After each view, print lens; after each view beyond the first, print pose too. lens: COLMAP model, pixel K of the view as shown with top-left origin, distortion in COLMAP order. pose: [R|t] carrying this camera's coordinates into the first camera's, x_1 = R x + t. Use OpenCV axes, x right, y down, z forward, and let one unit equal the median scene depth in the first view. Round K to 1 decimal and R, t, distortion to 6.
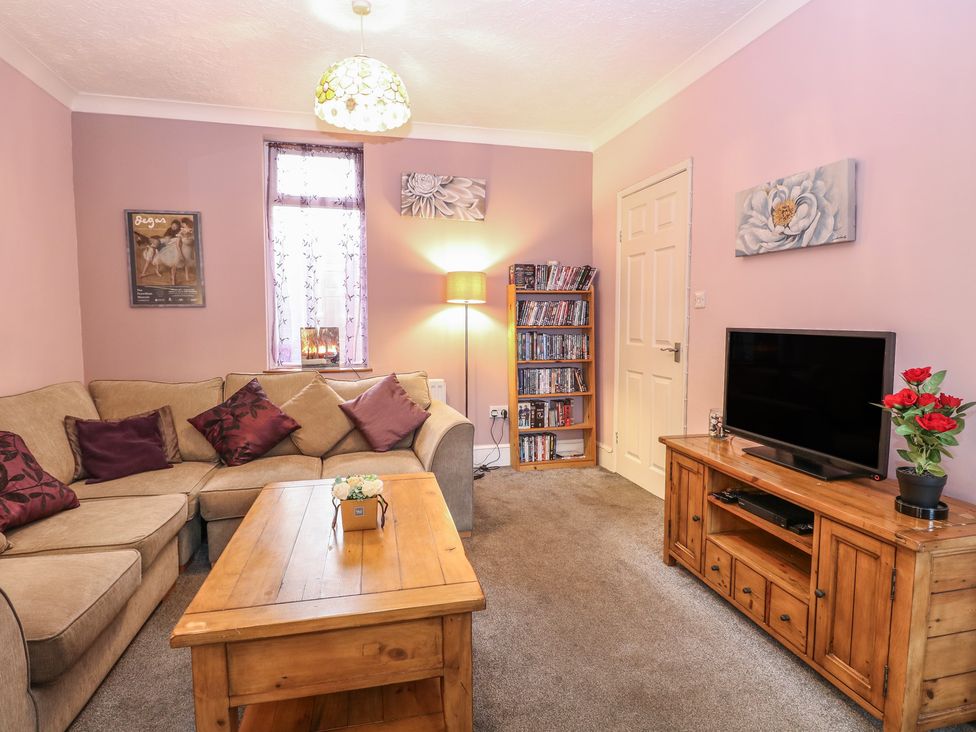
lens RADIAL K [[580.9, 0, 488.0], [0, 580.9, 366.0], [0, 0, 1]] dist [0.000747, -0.014359]
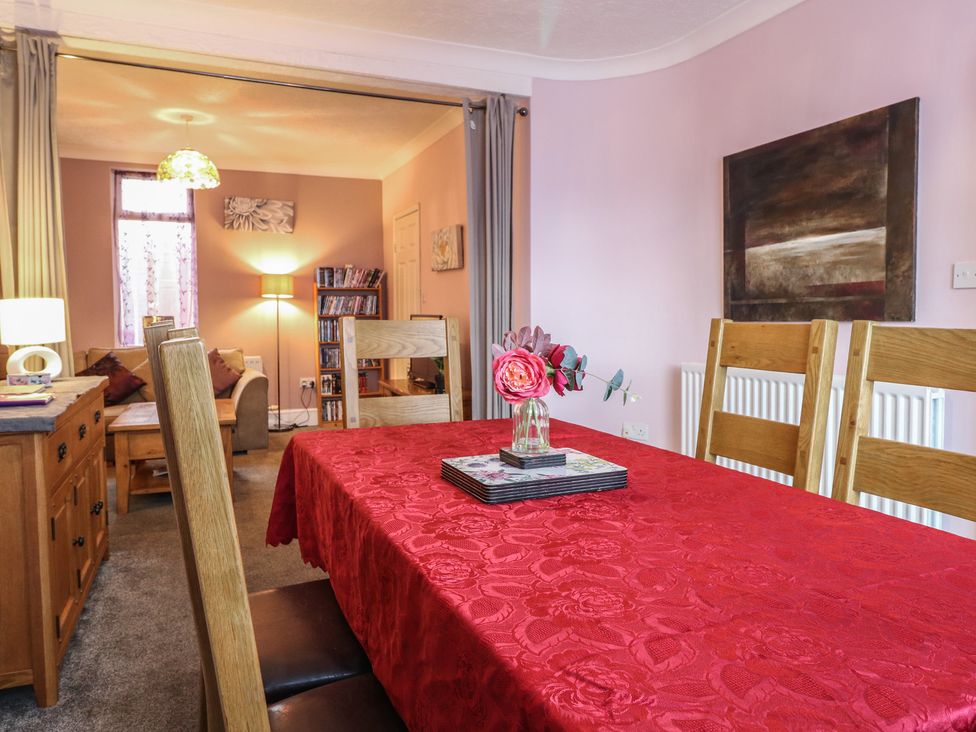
lens RADIAL K [[717.3, 0, 488.6], [0, 717.3, 358.7], [0, 0, 1]] dist [-0.003016, -0.000561]
pose [[0.987047, -0.010802, 0.160070, 0.164894], [0.013044, 0.999831, -0.012962, 0.053995], [-0.159903, 0.014882, 0.987021, -0.636460]]
